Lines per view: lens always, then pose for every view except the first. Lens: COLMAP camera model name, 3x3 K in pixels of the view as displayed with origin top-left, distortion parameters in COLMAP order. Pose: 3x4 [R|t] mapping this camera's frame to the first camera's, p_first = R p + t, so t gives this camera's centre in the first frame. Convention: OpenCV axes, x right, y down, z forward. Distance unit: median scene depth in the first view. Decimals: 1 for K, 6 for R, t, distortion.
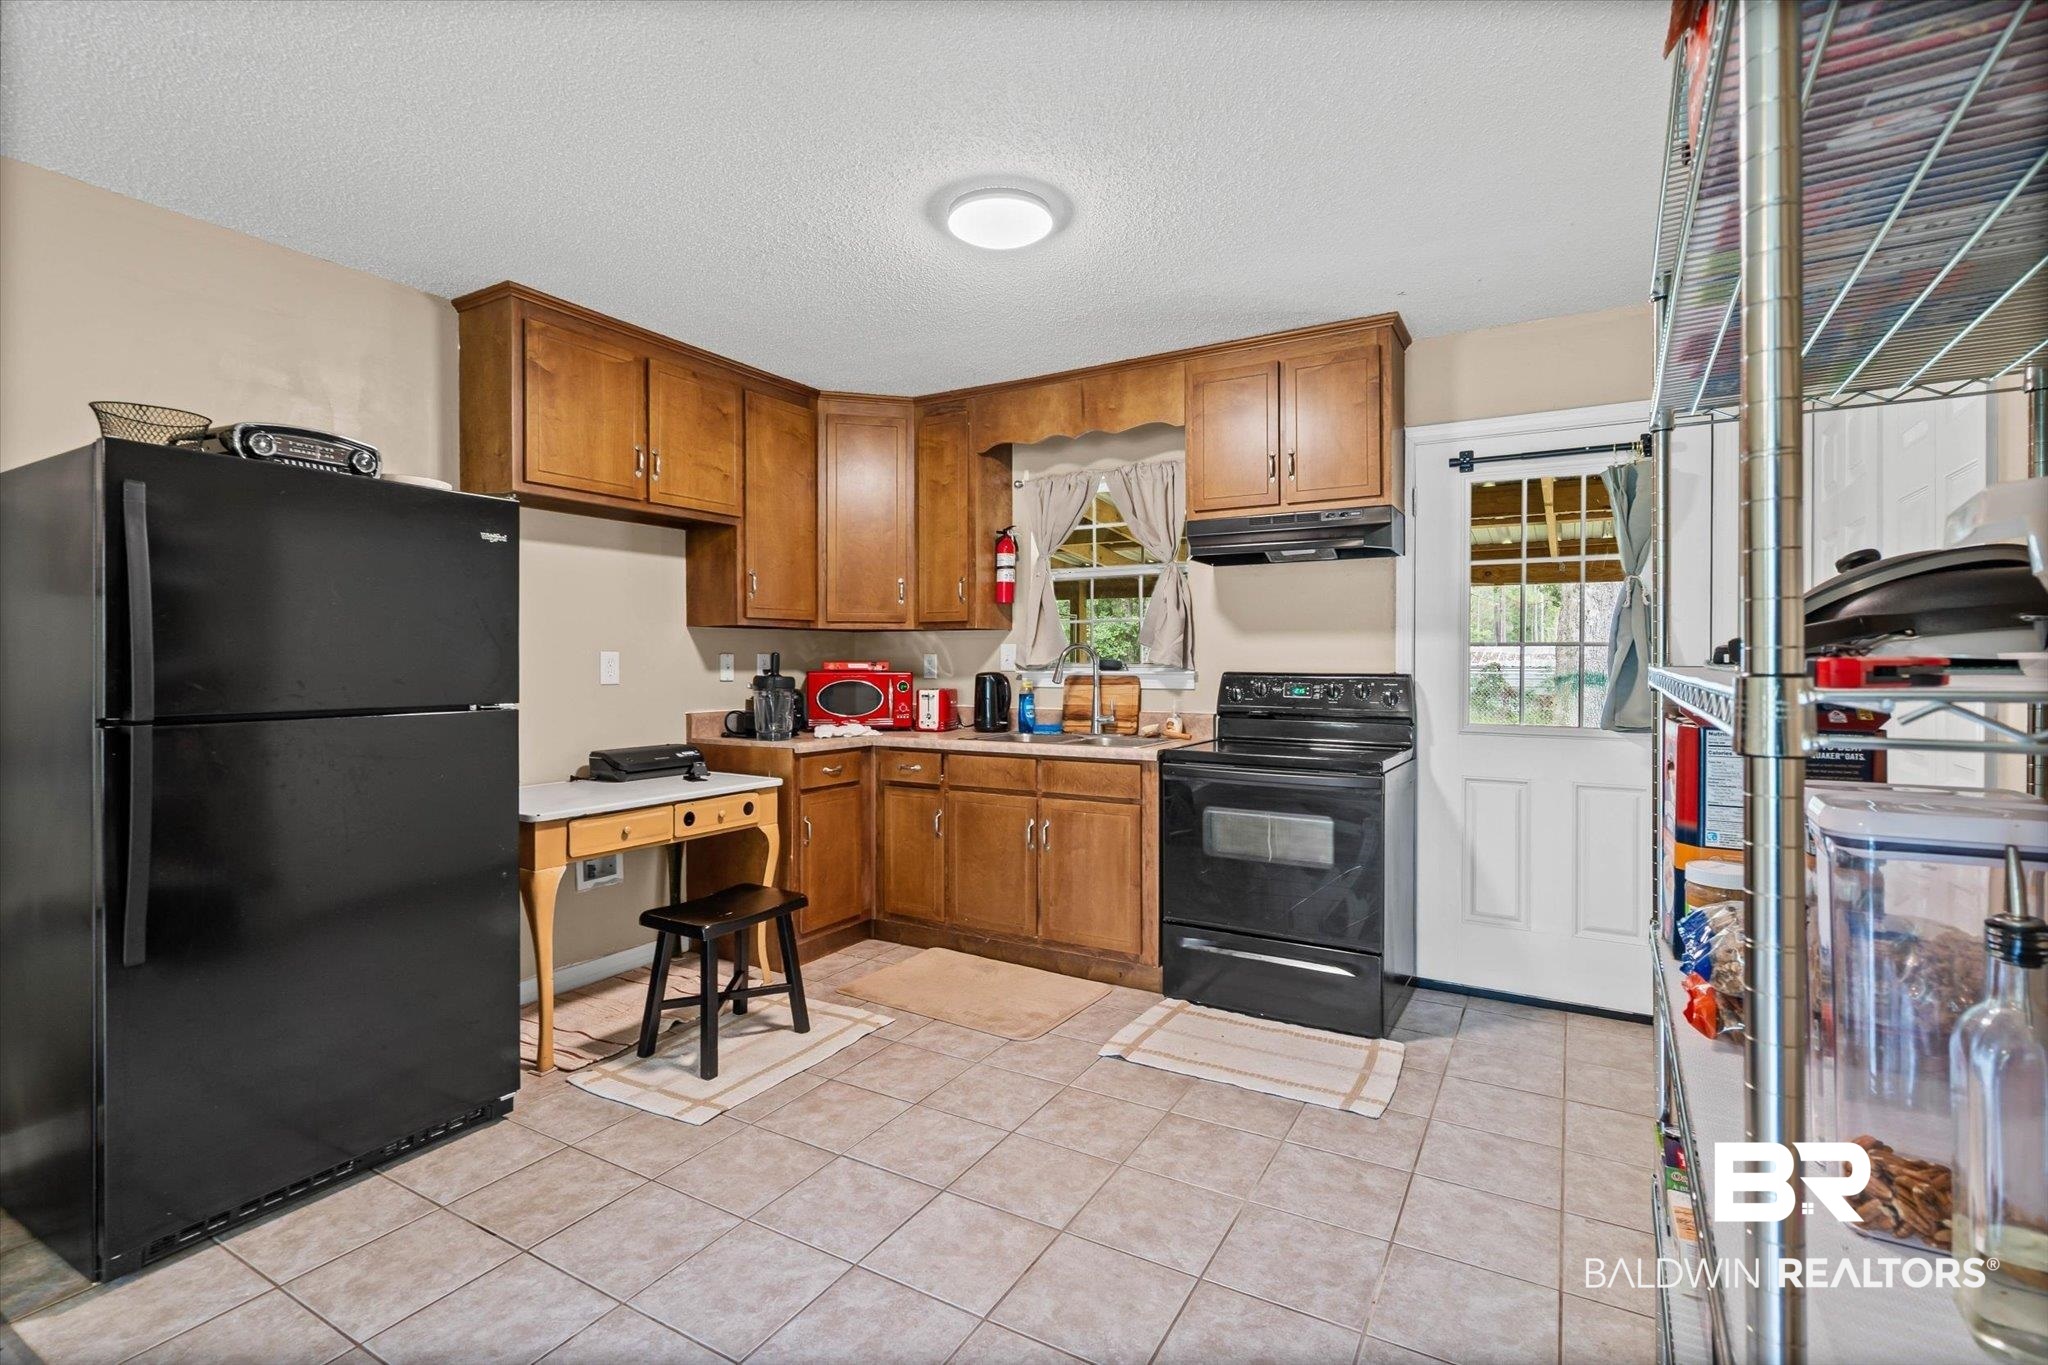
lens RADIAL K [[952.4, 0, 1028.8], [0, 952.4, 660.4], [0, 0, 1]] dist [-0.002471, -0.000042]
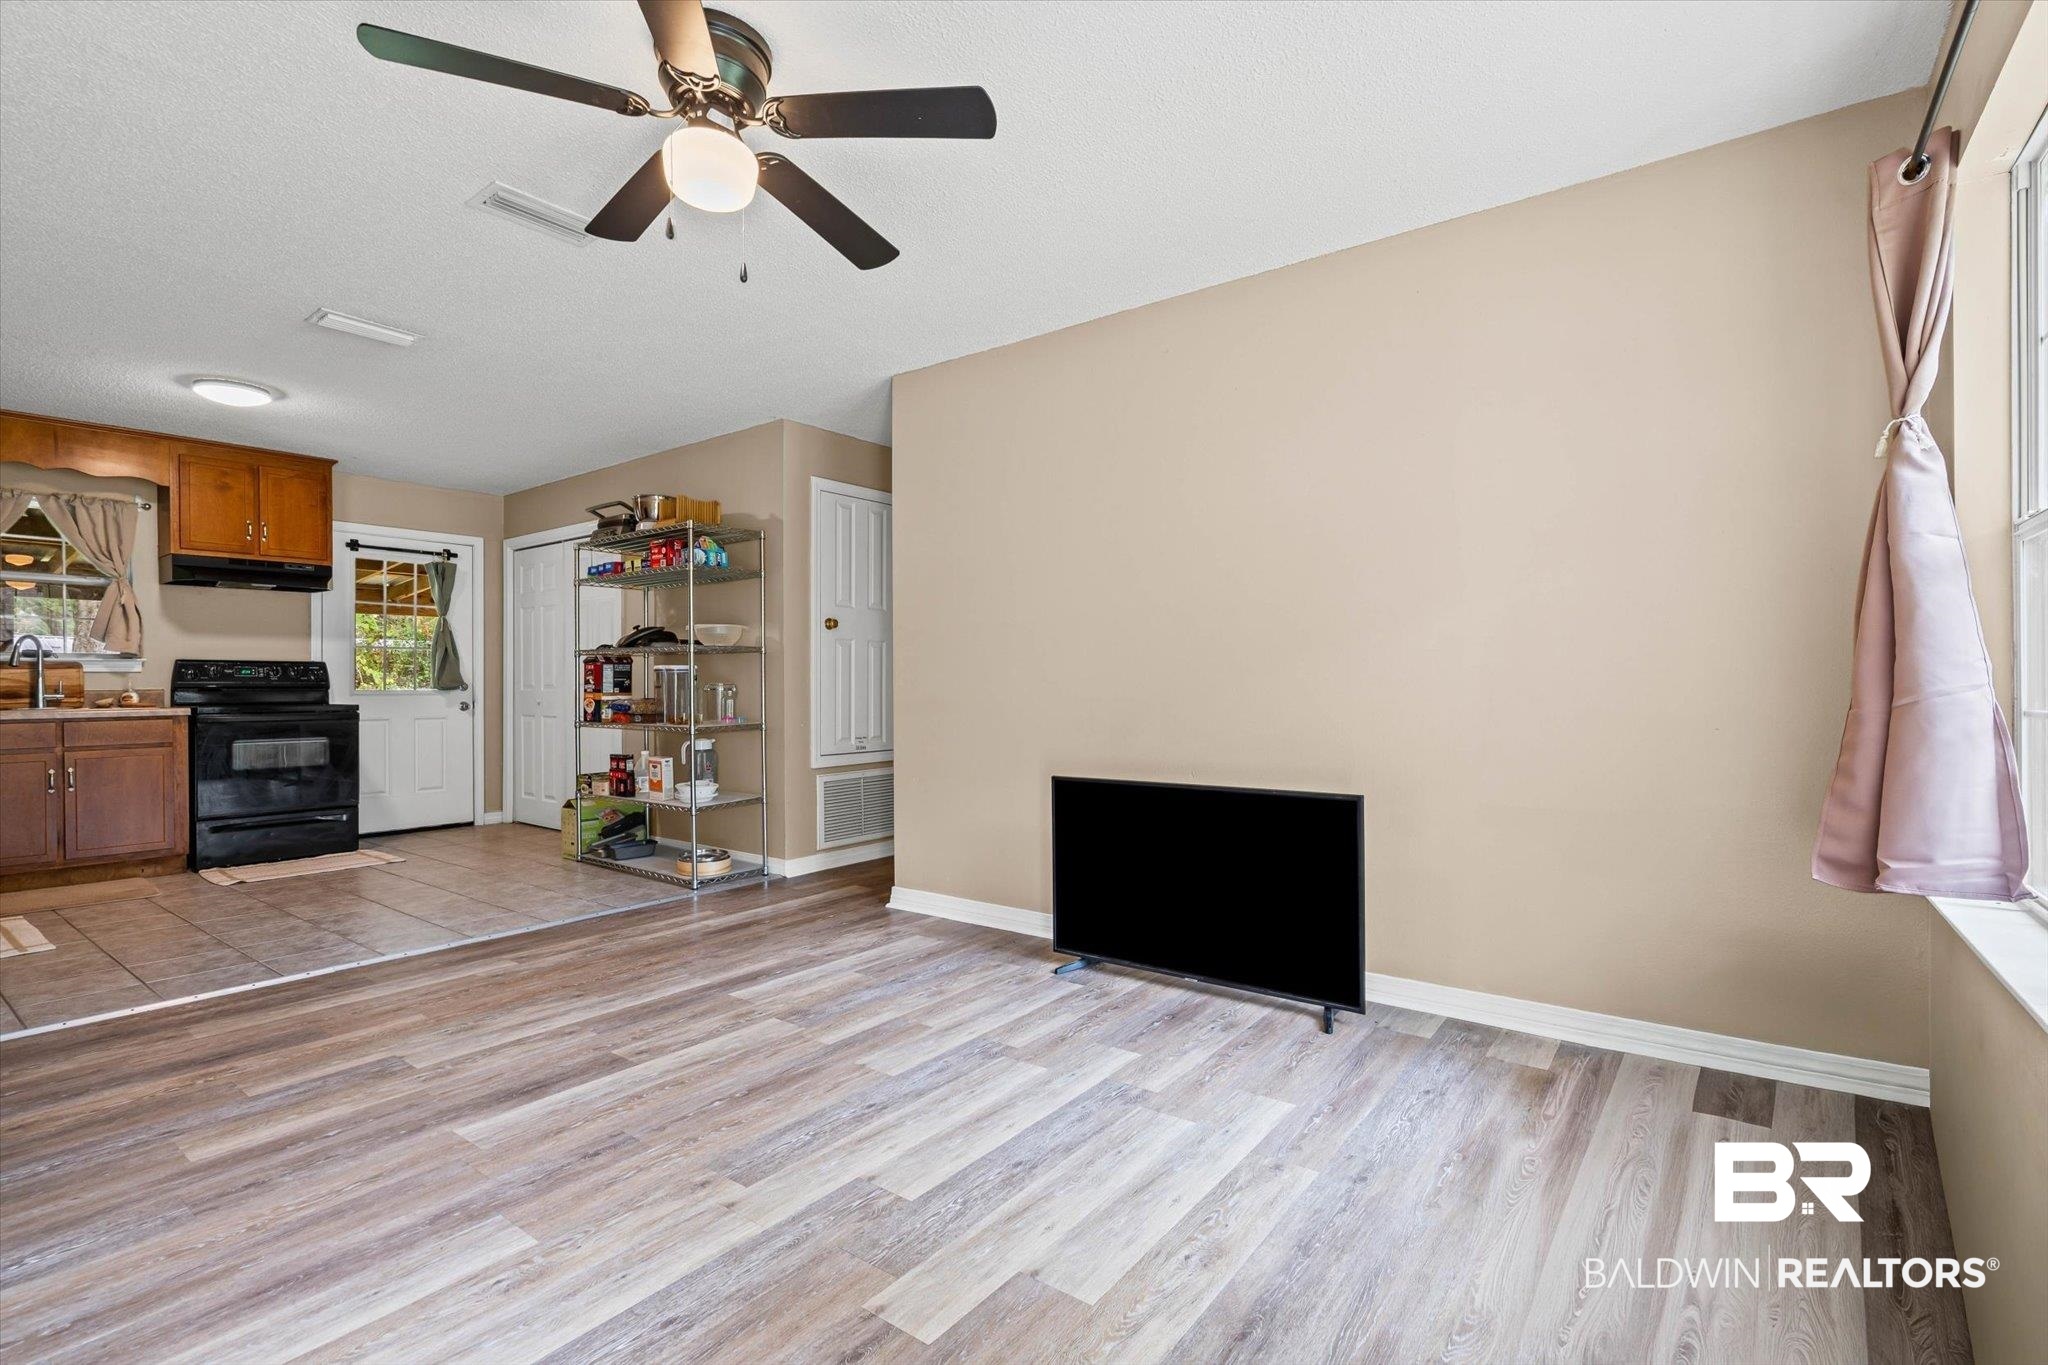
lens RADIAL K [[946.4, 0, 1028.9], [0, 946.4, 690.2], [0, 0, 1]] dist [0.000110, 0.000130]
pose [[0.108153, -0.007730, 0.994104, -1.288151], [0.005665, 0.999958, 0.007160, 0.066415], [-0.994118, 0.004858, 0.108193, -0.508166]]
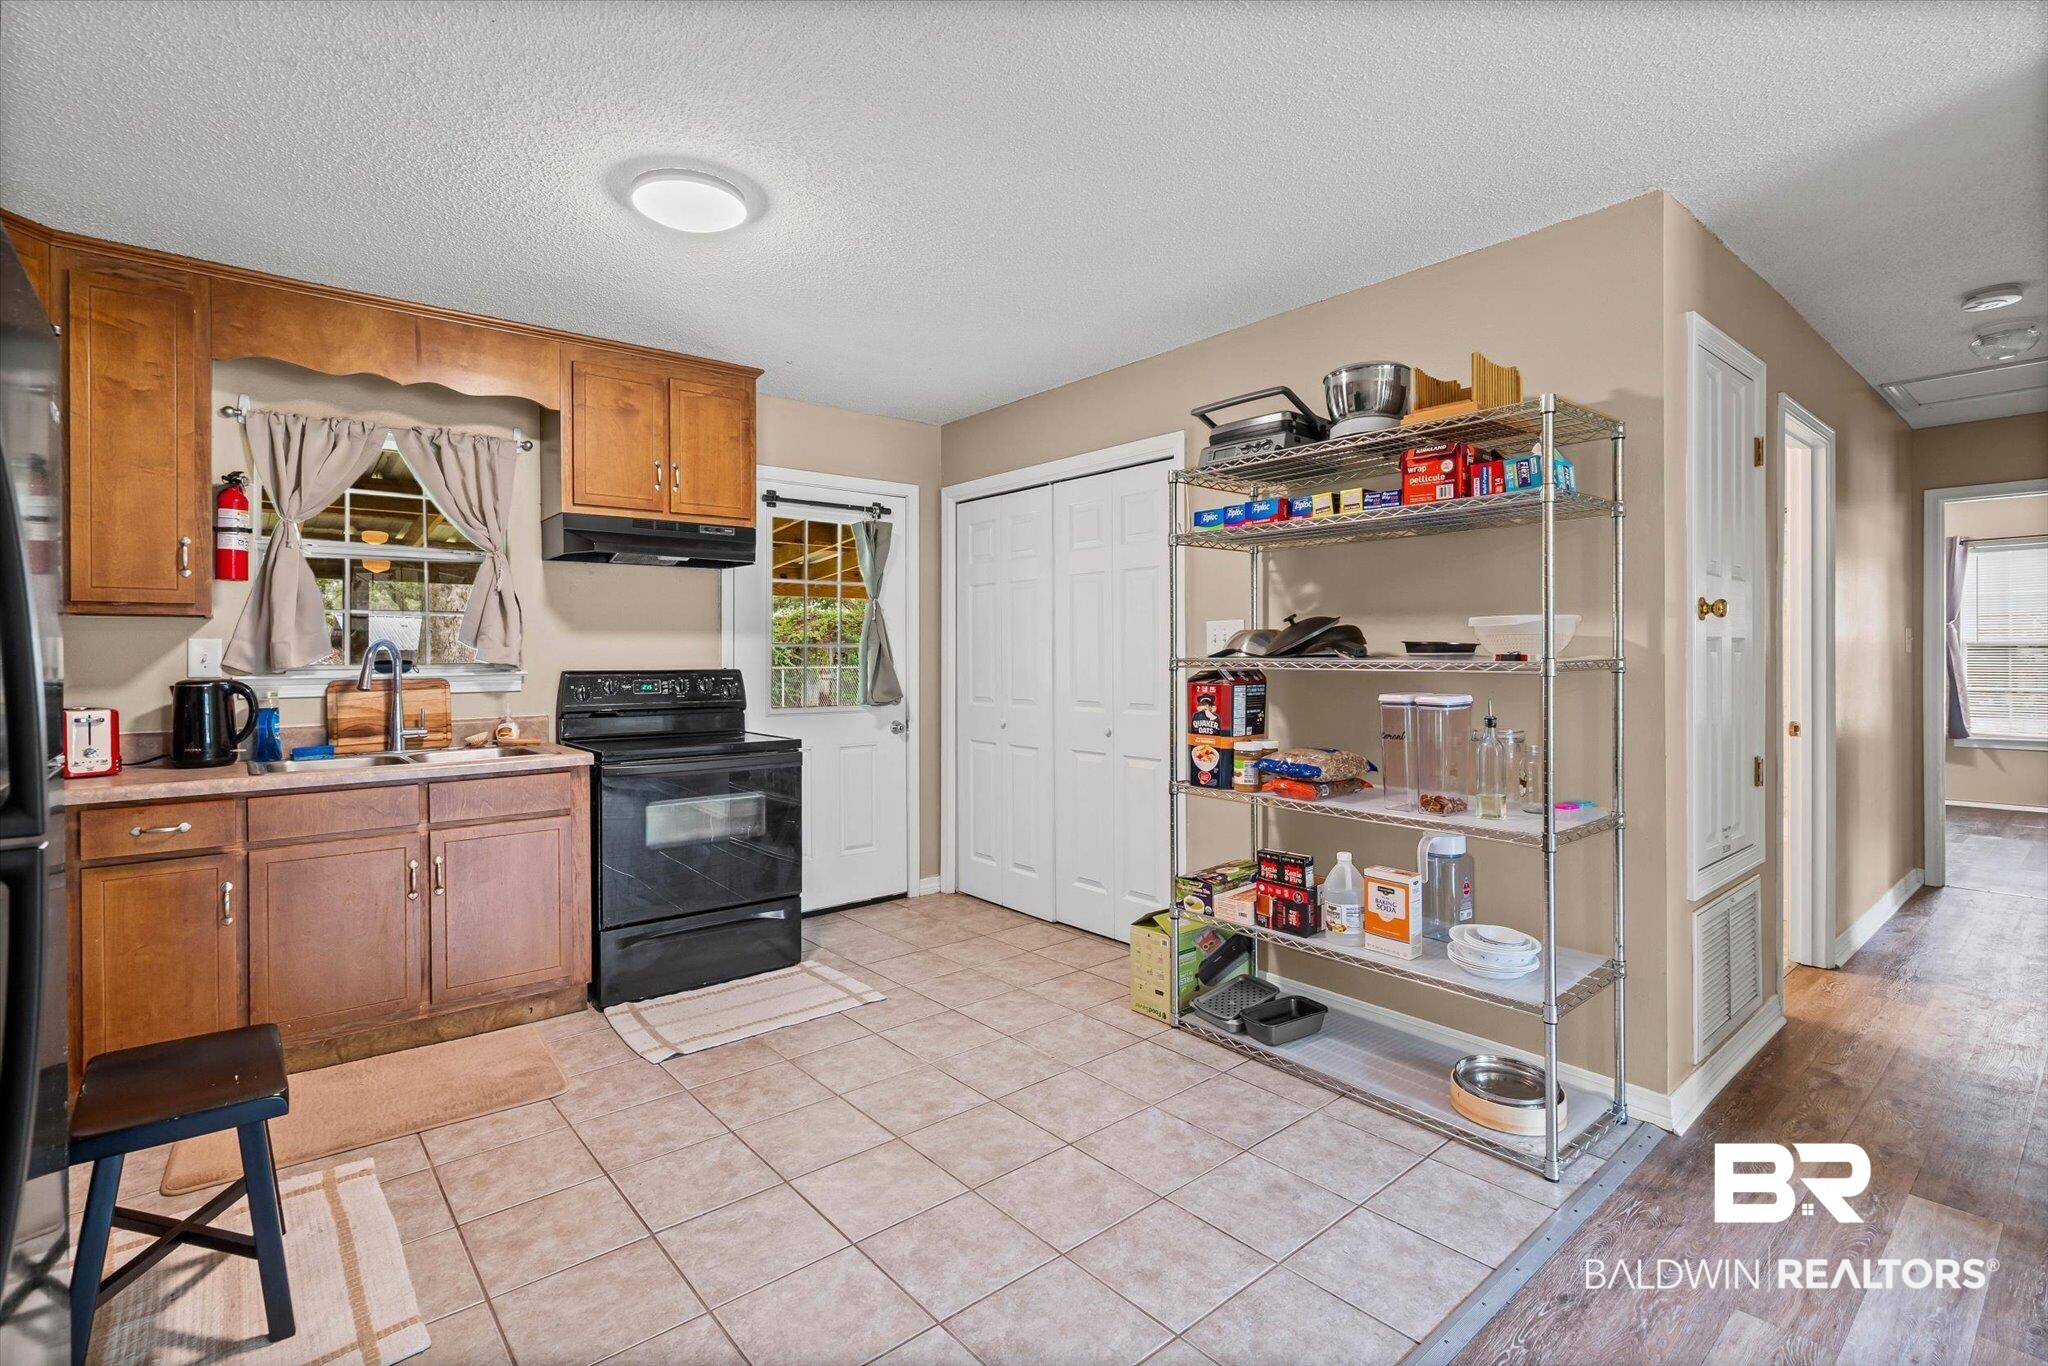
lens RADIAL K [[966.2, 0, 1022.4], [0, 966.2, 656.5], [0, 0, 1]] dist [0.000113, 0.001041]
pose [[0.326337, -0.005175, 0.945239, -0.683907], [0.006502, 0.999974, 0.003230, -0.003587], [-0.945231, 0.005092, 0.326362, 0.295275]]
